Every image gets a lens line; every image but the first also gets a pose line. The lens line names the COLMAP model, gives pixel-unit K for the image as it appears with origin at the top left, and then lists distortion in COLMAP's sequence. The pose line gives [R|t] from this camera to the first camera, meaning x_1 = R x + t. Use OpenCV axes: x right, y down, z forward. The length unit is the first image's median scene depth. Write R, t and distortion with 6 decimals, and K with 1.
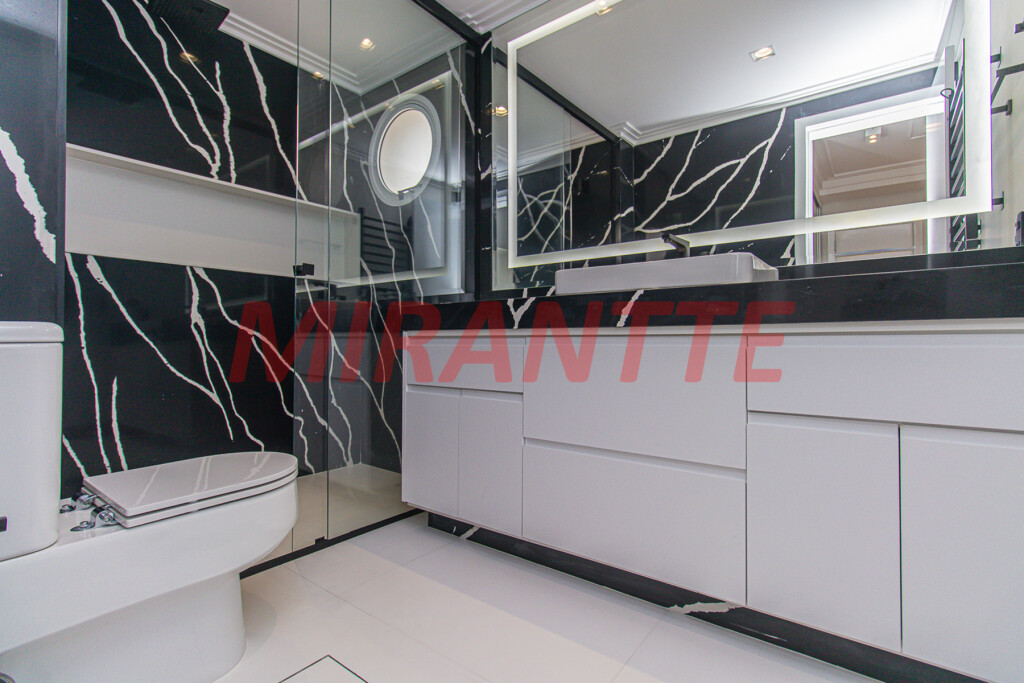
lens RADIAL K [[475.0, 0, 518.6], [0, 475.0, 336.3], [0, 0, 1]] dist [0.001228, 0.000118]
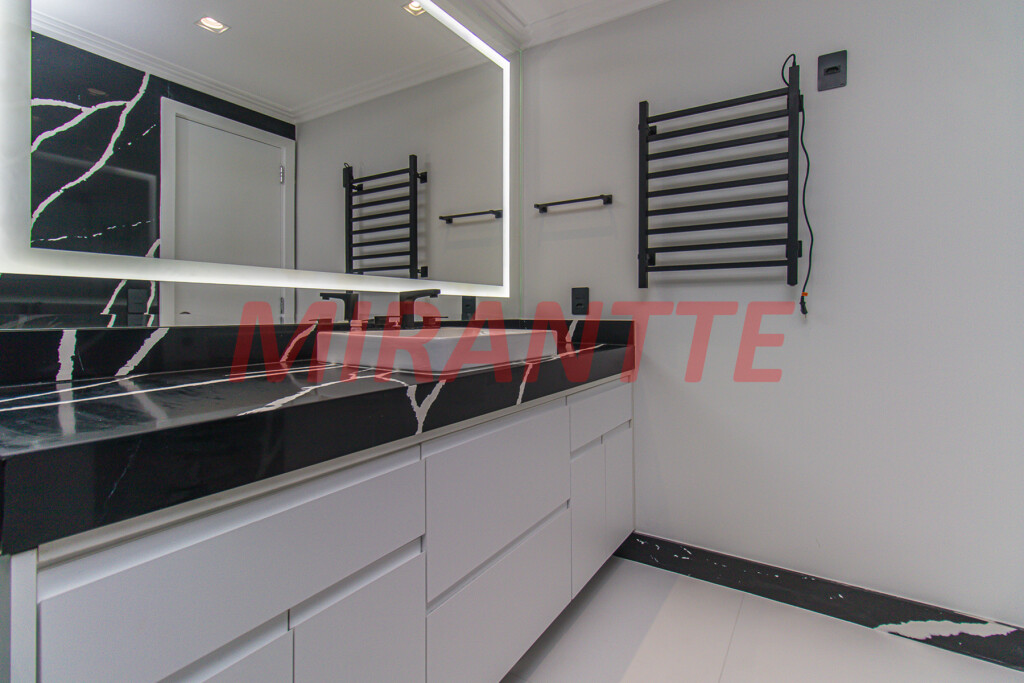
lens RADIAL K [[468.5, 0, 514.4], [0, 468.5, 313.9], [0, 0, 1]] dist [0.000472, 0.000101]
pose [[-0.086558, -0.001116, 0.996246, -0.604333], [-0.014307, 0.999898, -0.000123, -0.168812], [-0.996144, -0.014264, -0.086566, 0.927886]]
